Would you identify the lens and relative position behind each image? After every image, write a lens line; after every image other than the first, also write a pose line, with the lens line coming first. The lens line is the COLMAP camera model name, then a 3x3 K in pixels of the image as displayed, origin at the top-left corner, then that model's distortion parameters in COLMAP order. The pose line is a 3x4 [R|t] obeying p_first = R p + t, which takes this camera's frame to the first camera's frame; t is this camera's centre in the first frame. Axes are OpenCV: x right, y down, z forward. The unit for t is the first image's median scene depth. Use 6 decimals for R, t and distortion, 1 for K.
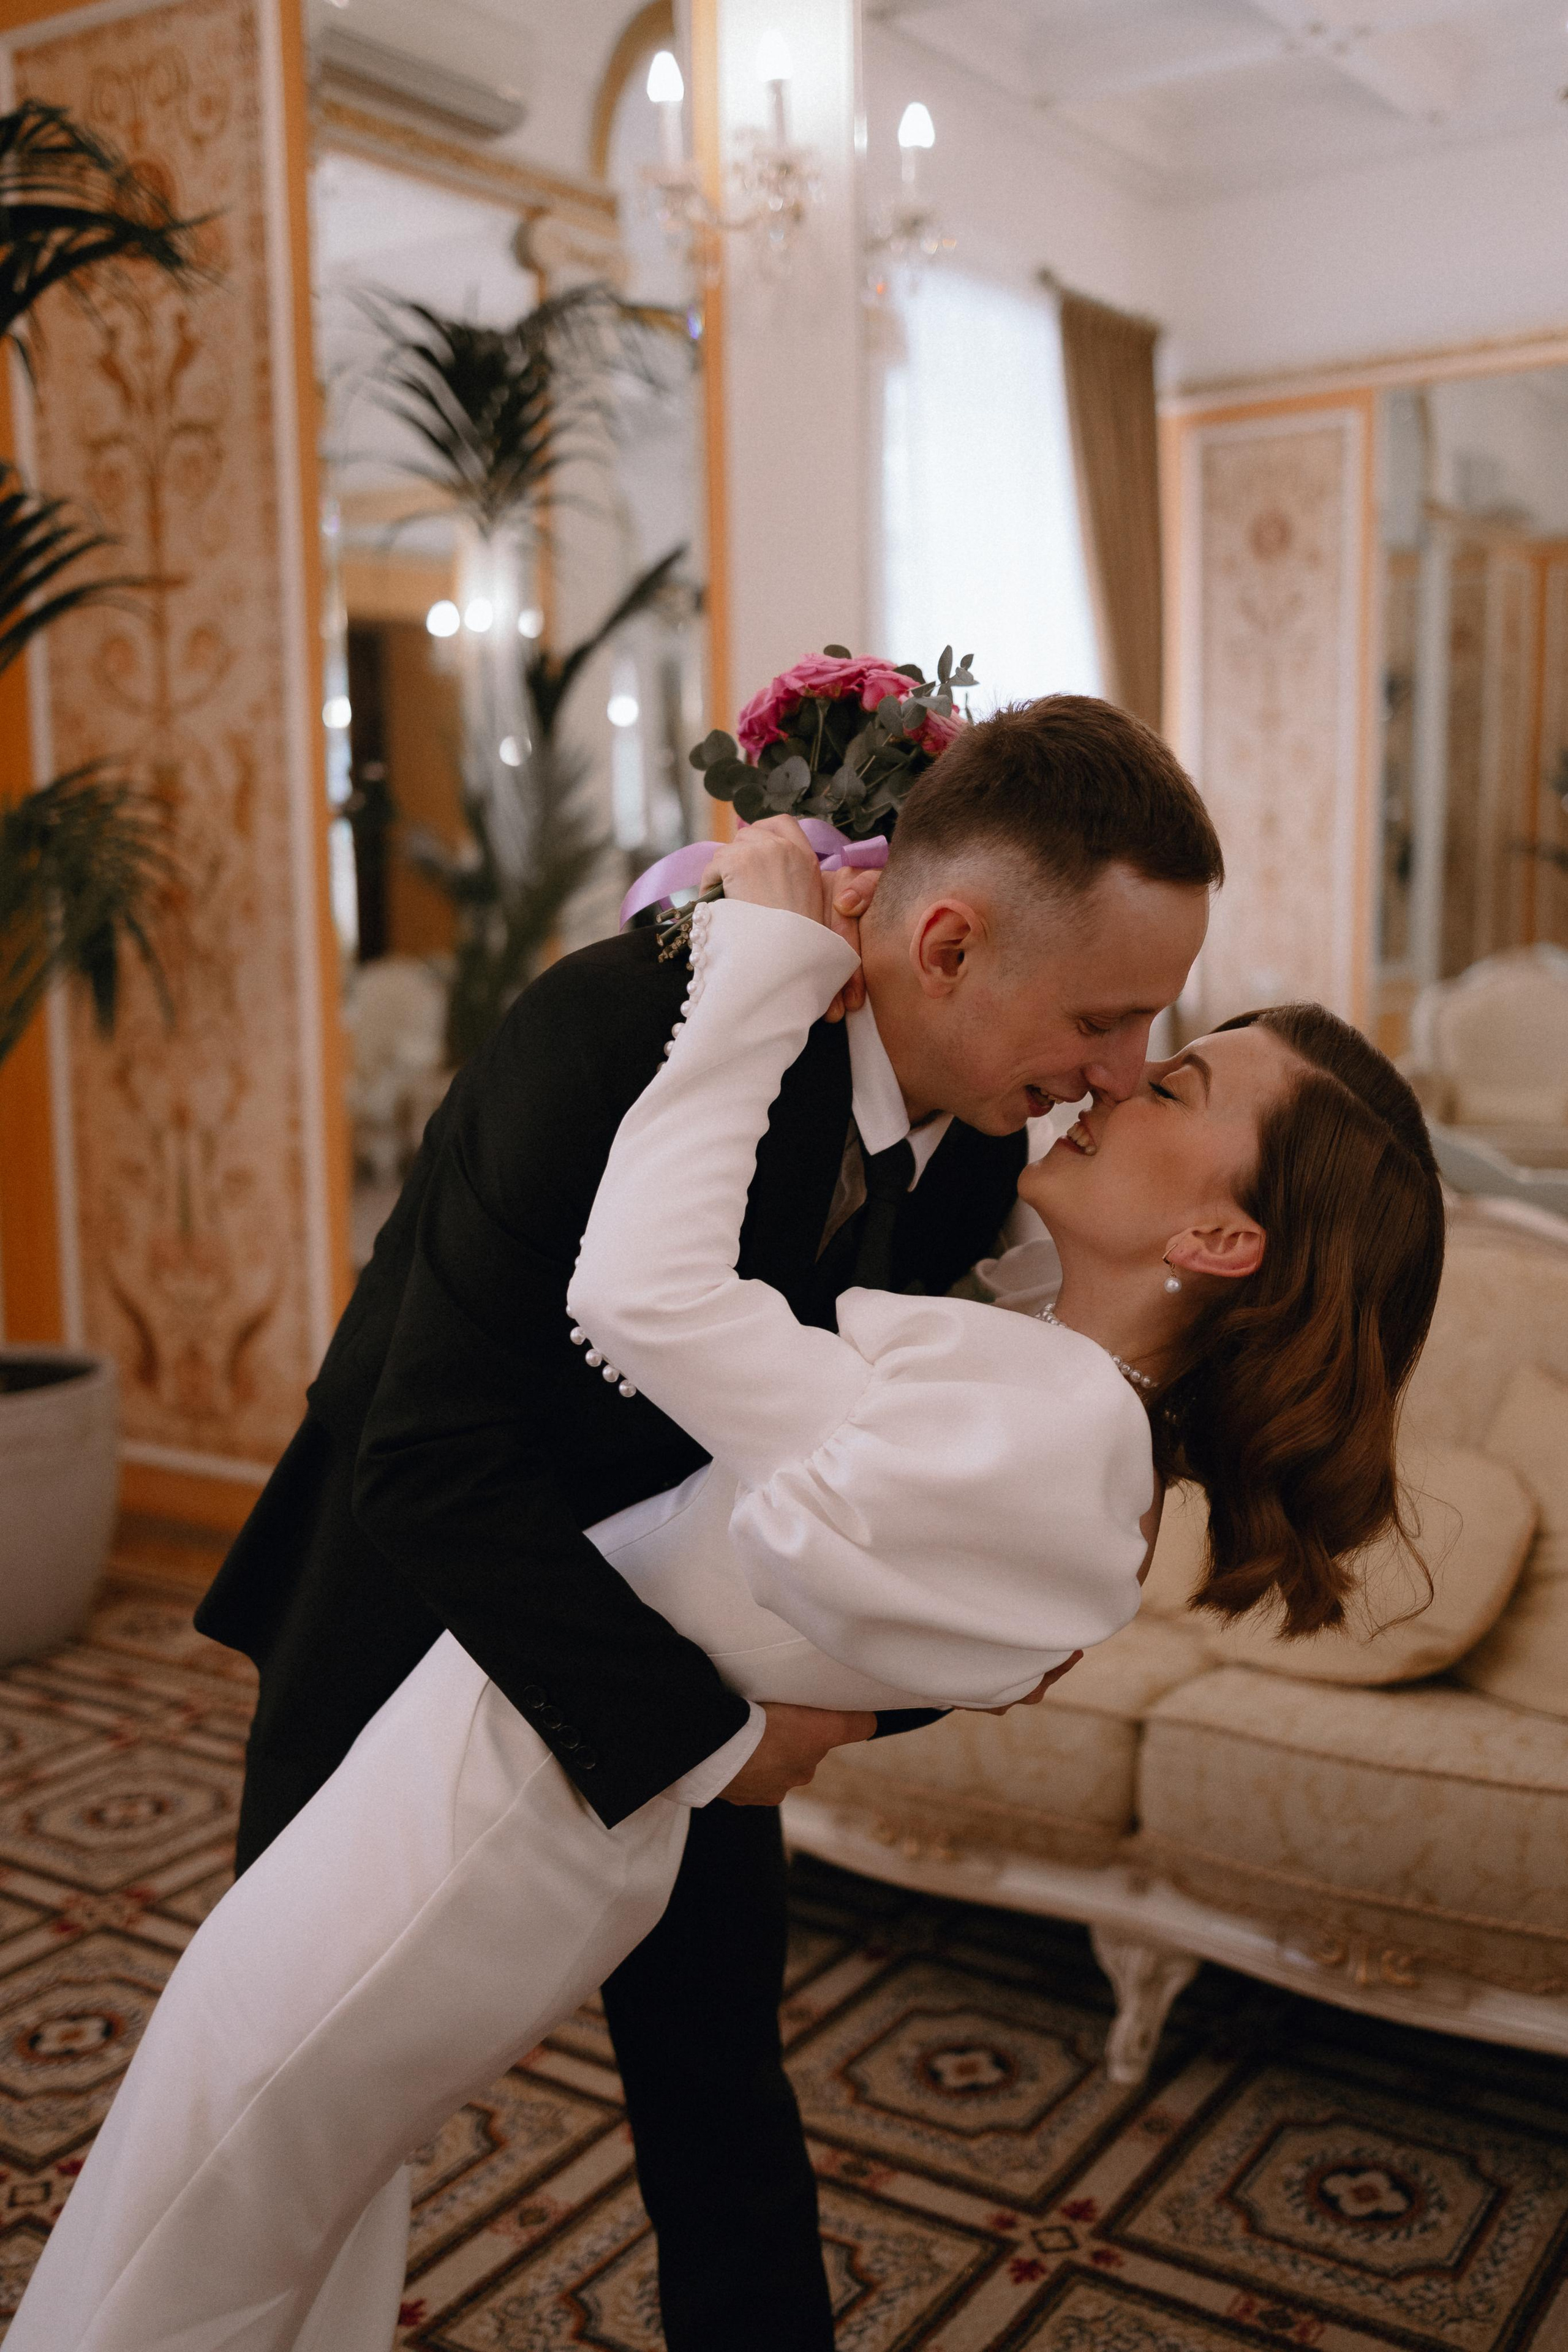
lens RADIAL K [[2276.4, 0, 785.7], [0, 2276.4, 1276.5], [0, 0, 1]] dist [0.011427, 0.006924]
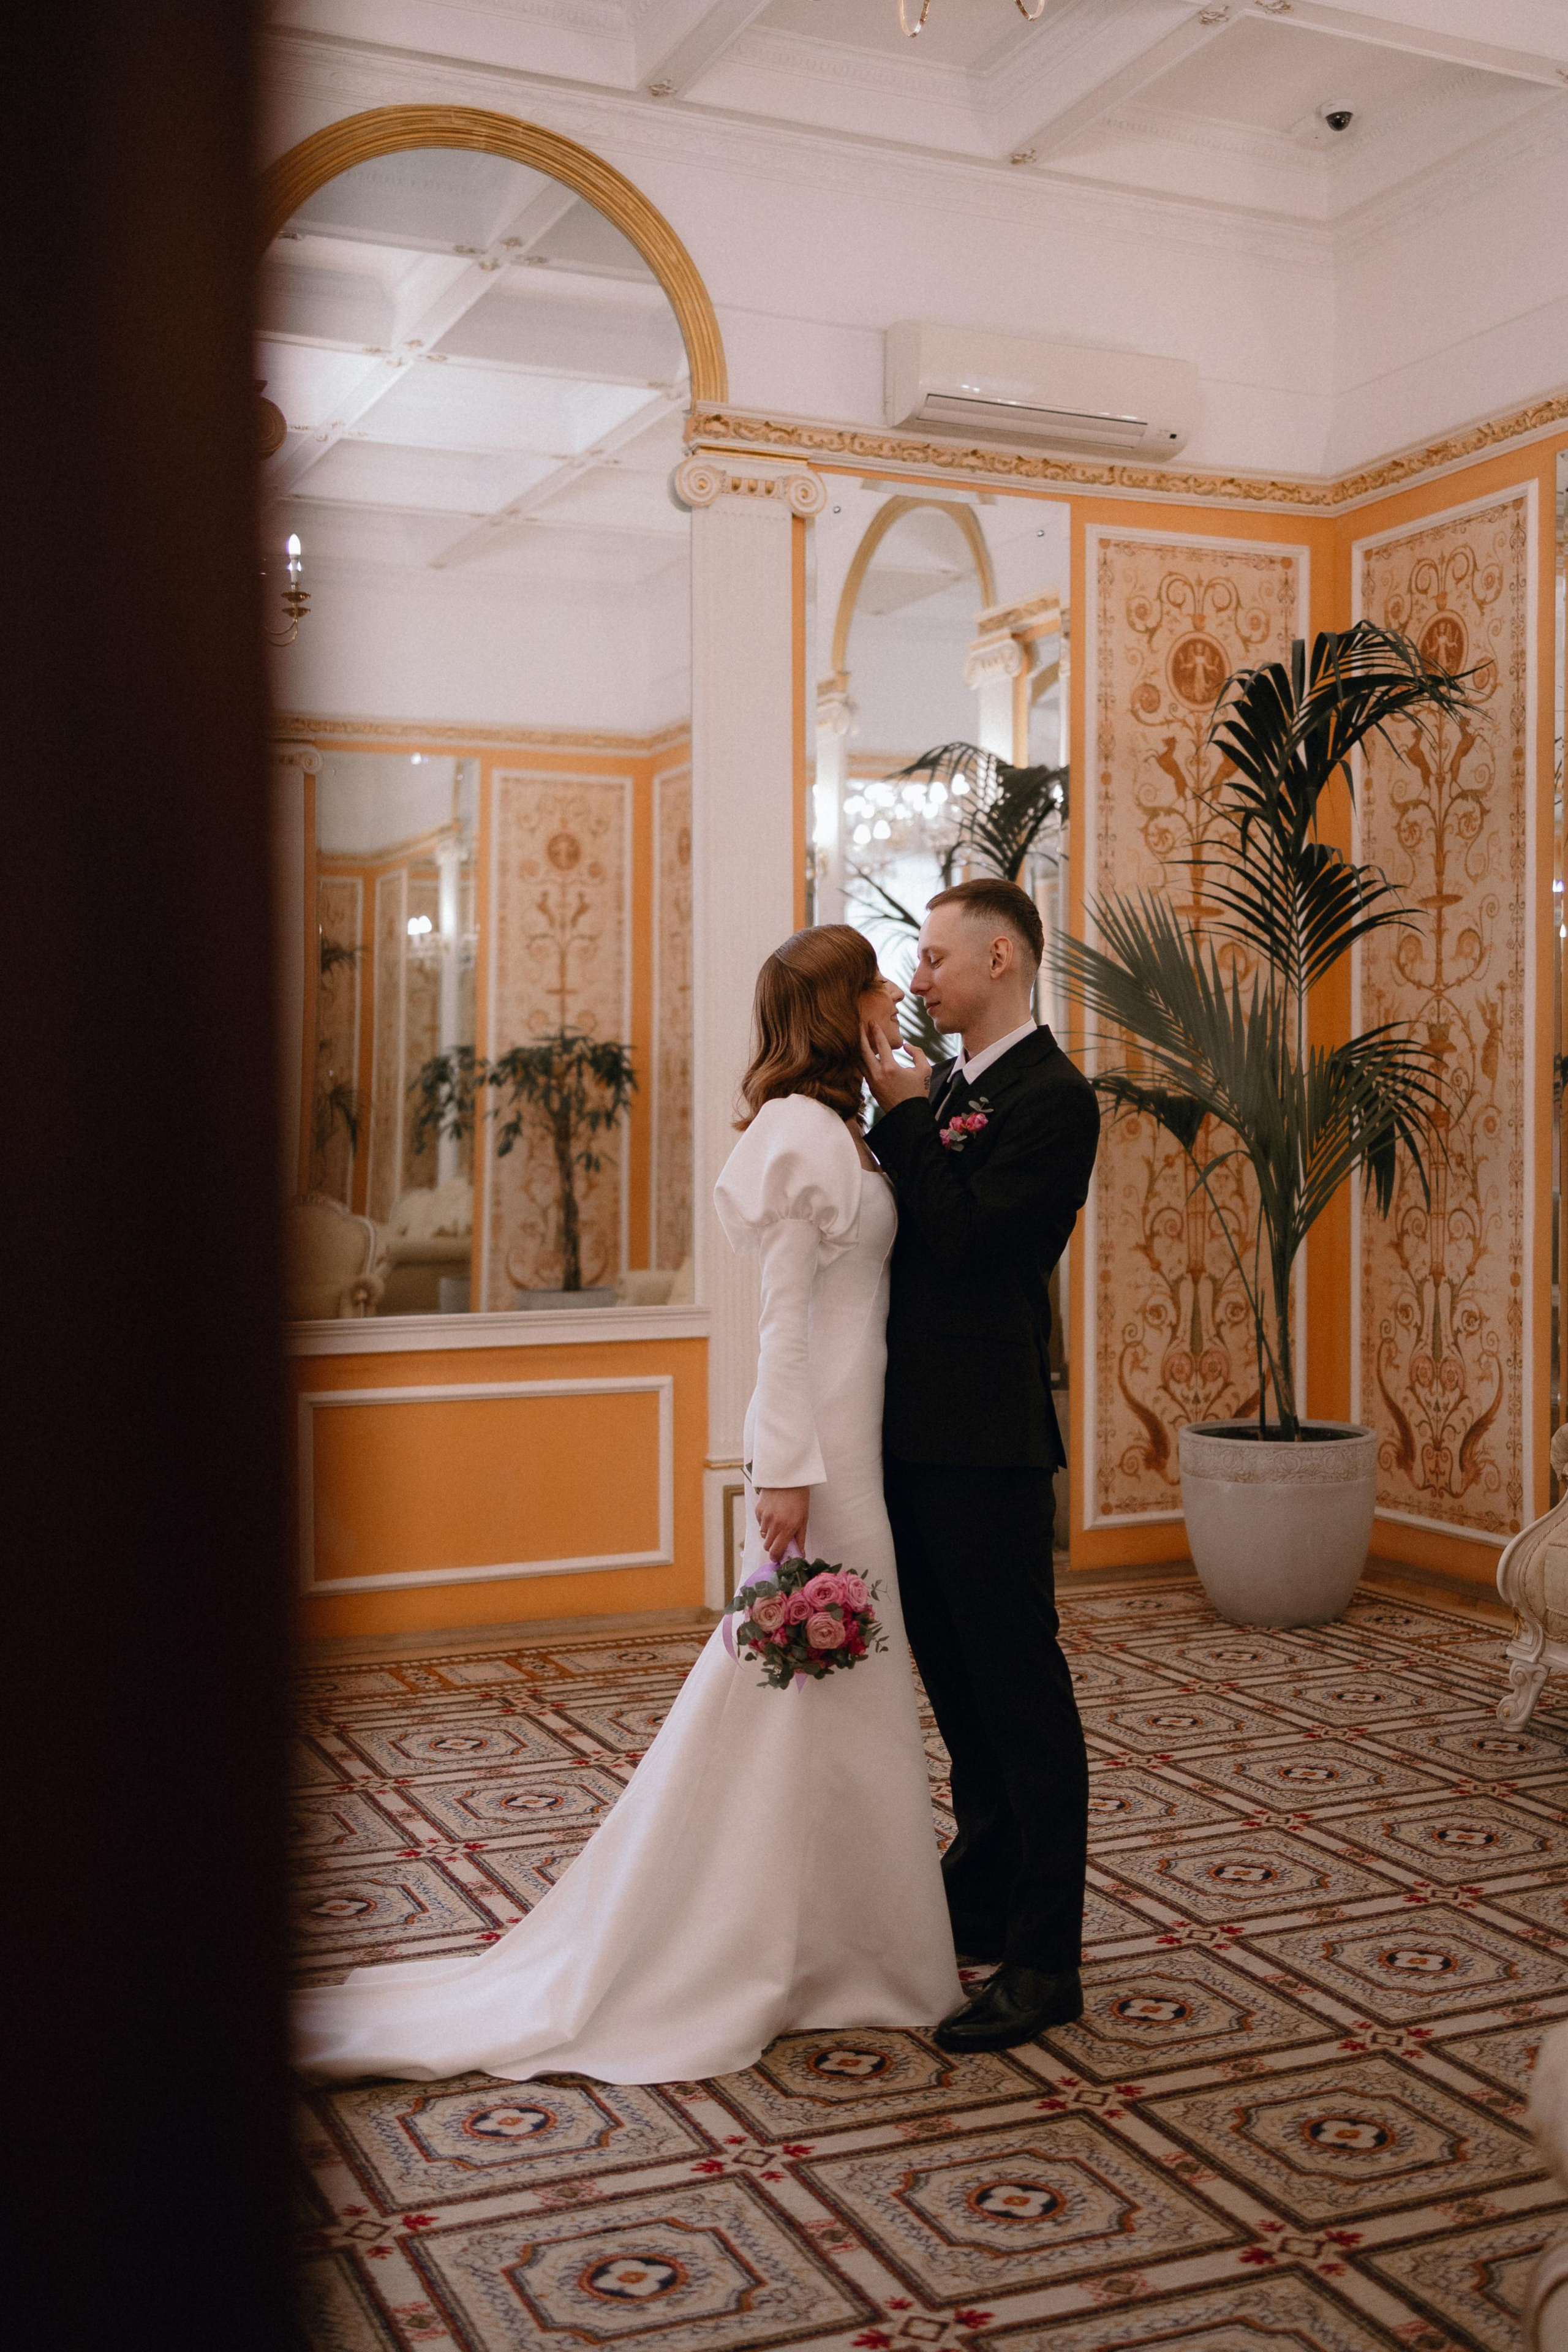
lens RADIAL K [[2373.2, 0, 784.0], [0, 2373.2, 1176.0], [0, 0, 1]] dist [-0.001122, 0.005733]
pose [[0.845087, 0.012285, -0.534488, 0.176268], [-0.078813, 0.991676, -0.101818, 0.051578], [0.528788, 0.128170, 0.839021, -0.447093]]
